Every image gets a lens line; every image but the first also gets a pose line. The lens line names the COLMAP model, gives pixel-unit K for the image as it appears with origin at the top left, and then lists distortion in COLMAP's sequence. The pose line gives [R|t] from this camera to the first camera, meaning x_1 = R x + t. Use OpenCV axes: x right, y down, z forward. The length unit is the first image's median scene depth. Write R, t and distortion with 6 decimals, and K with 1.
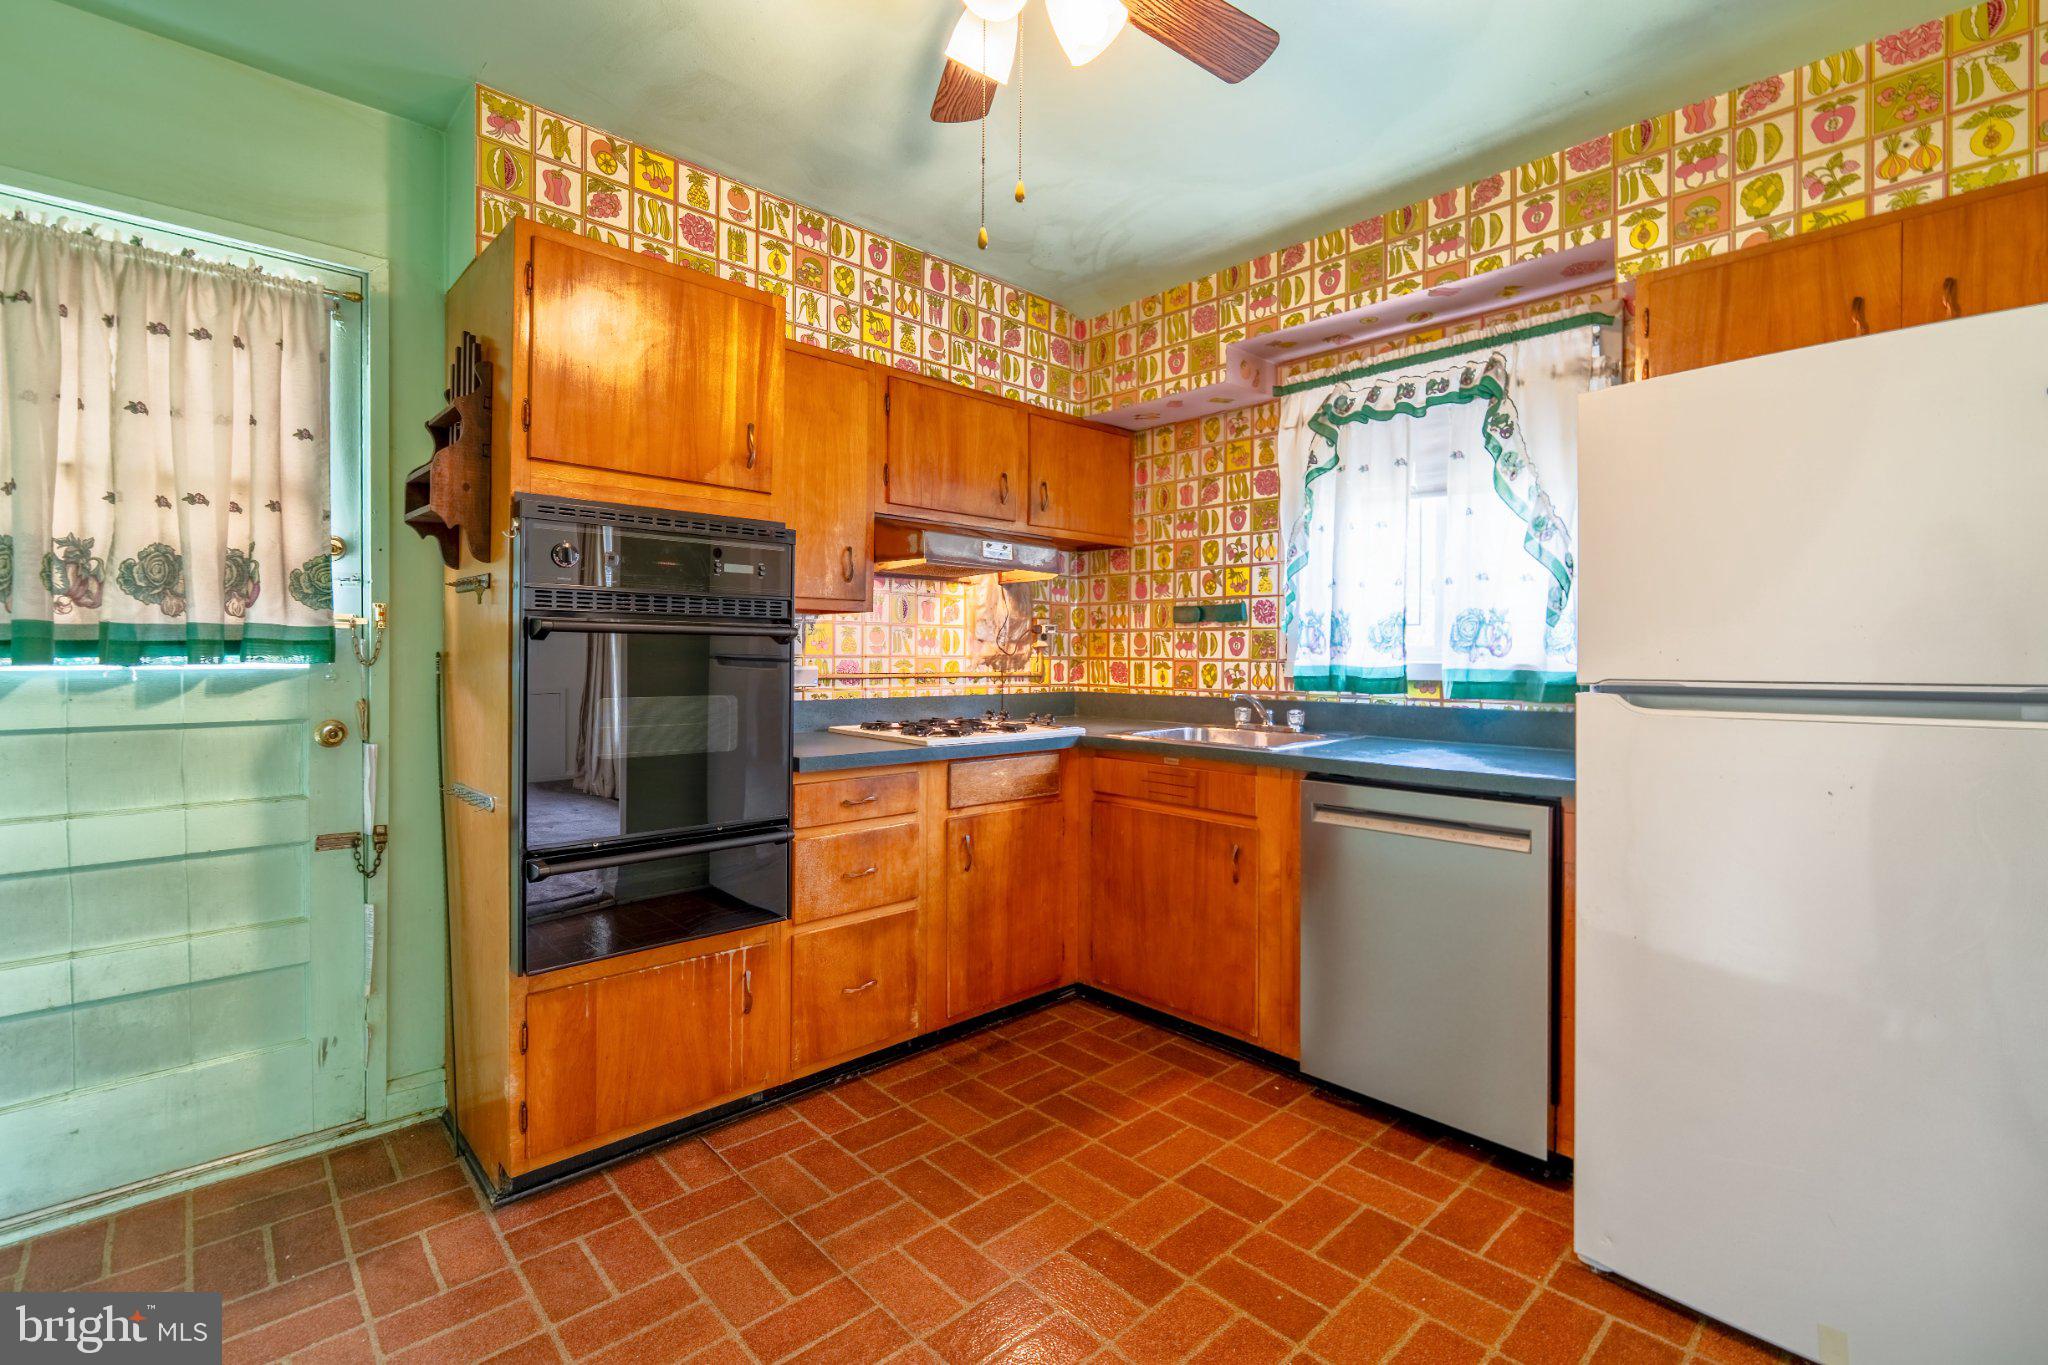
lens RADIAL K [[920.9, 0, 1036.6], [0, 920.9, 663.2], [0, 0, 1]] dist [-0.007858, 0.002353]
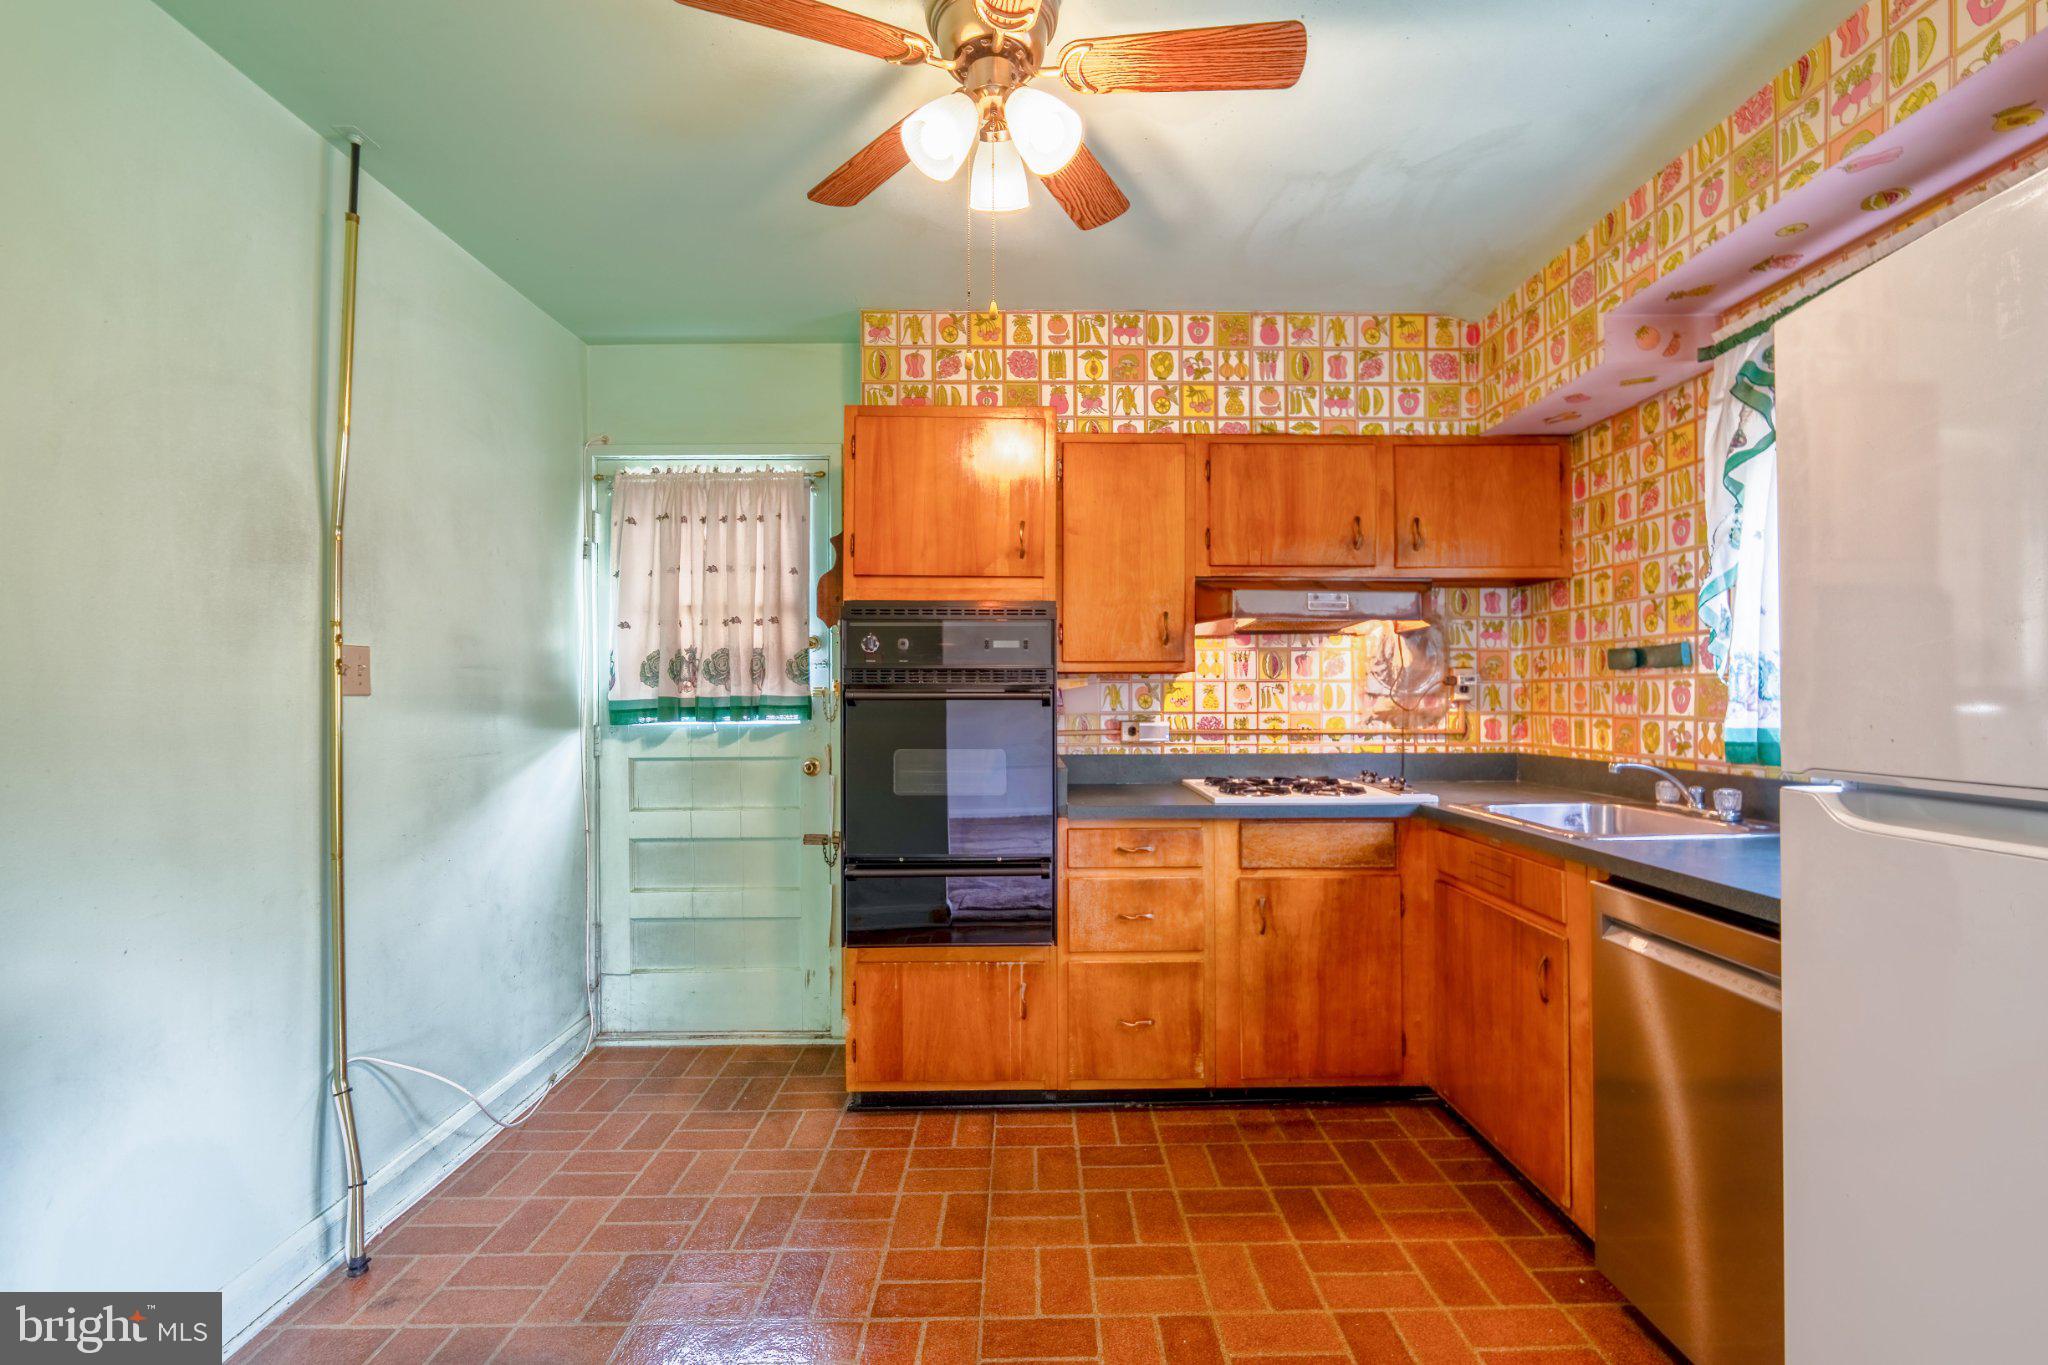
lens RADIAL K [[920.9, 0, 1033.8], [0, 920.9, 695.3], [0, 0, 1]] dist [-0.007858, 0.002353]
pose [[0.732503, -0.010313, -0.680686, 0.416297], [0.001467, 0.999907, -0.013570, -0.015657], [0.680762, 0.008942, 0.732450, 0.114243]]
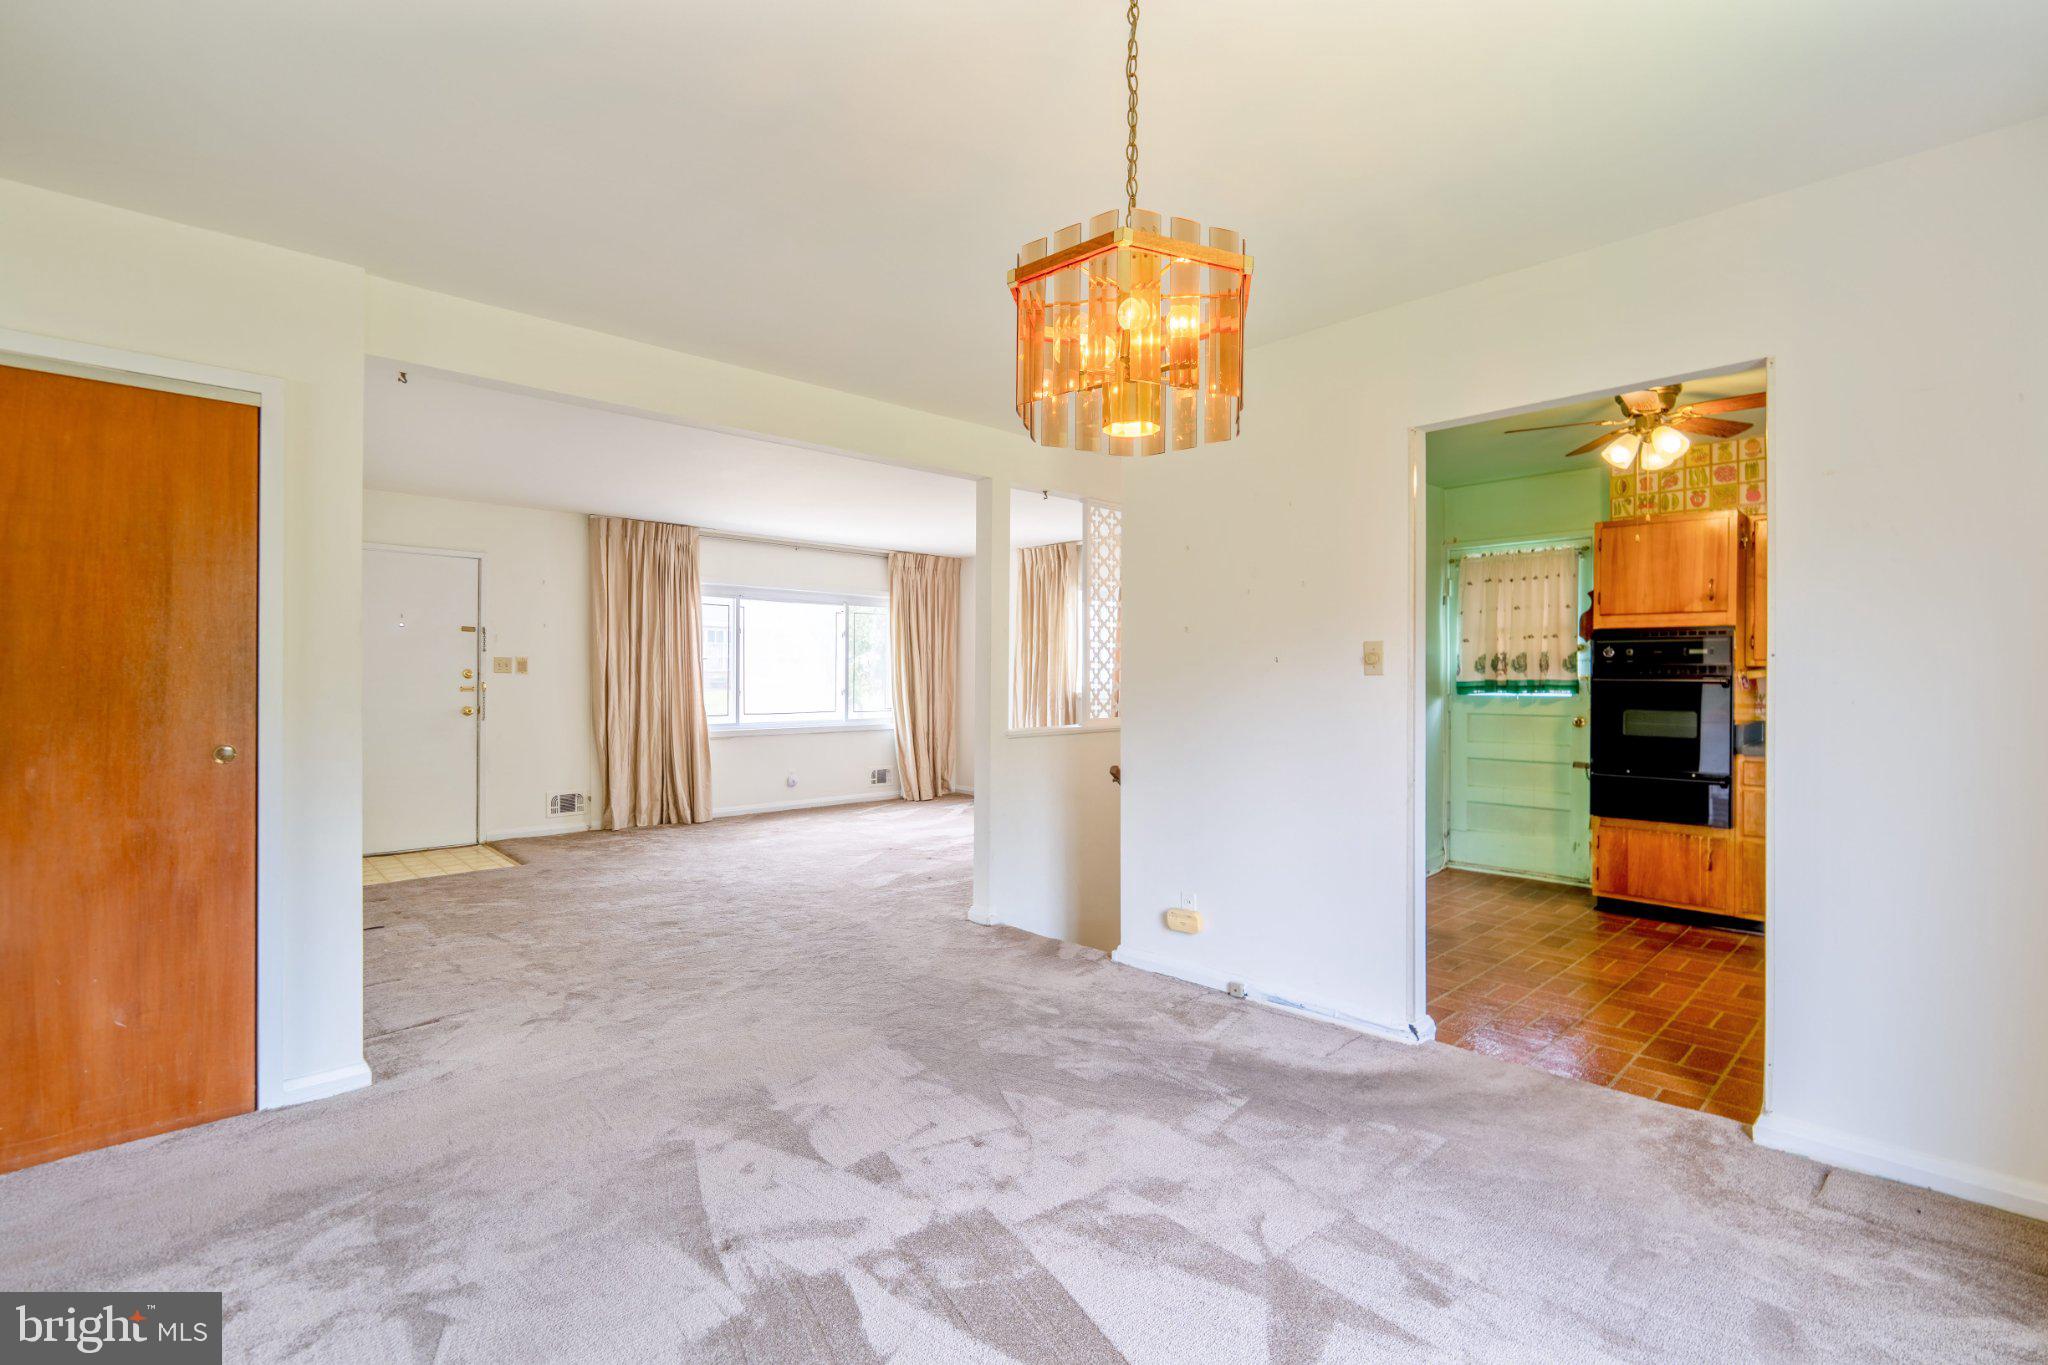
lens RADIAL K [[920.9, 0, 1034.4], [0, 920.9, 679.4], [0, 0, 1]] dist [-0.007858, 0.002353]
pose [[0.011103, -0.002163, -0.999936, 1.390281], [-0.013627, 0.999904, -0.002314, -0.011126], [0.999846, 0.013651, 0.011073, -0.421617]]
